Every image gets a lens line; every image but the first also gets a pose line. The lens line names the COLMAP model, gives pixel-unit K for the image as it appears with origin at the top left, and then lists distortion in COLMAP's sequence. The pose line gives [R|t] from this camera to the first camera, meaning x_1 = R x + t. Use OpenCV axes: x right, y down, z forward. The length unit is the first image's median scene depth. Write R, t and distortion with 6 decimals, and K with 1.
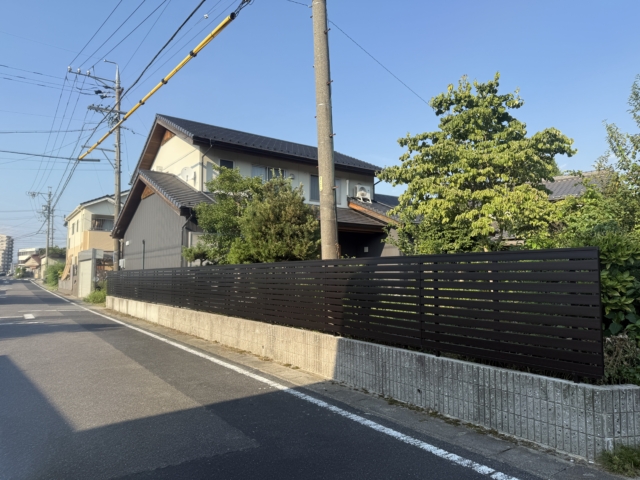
lens RADIAL K [[450.2, 0, 320.0], [0, 450.2, 240.0], [0, 0, 1]] dist [0.003777, -0.035433]
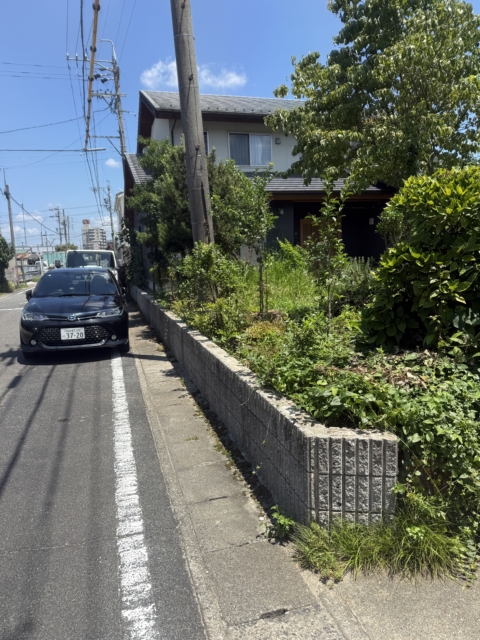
lens RADIAL K [[450.2, 0, 240.0], [0, 450.2, 320.0], [0, 0, 1]] dist [0.003777, -0.035433]
pose [[0.953492, 0.004010, -0.301392, 0.194940], [0.062041, 0.975890, 0.209260, 0.010615], [0.294964, -0.218227, 0.930254, 0.114839]]
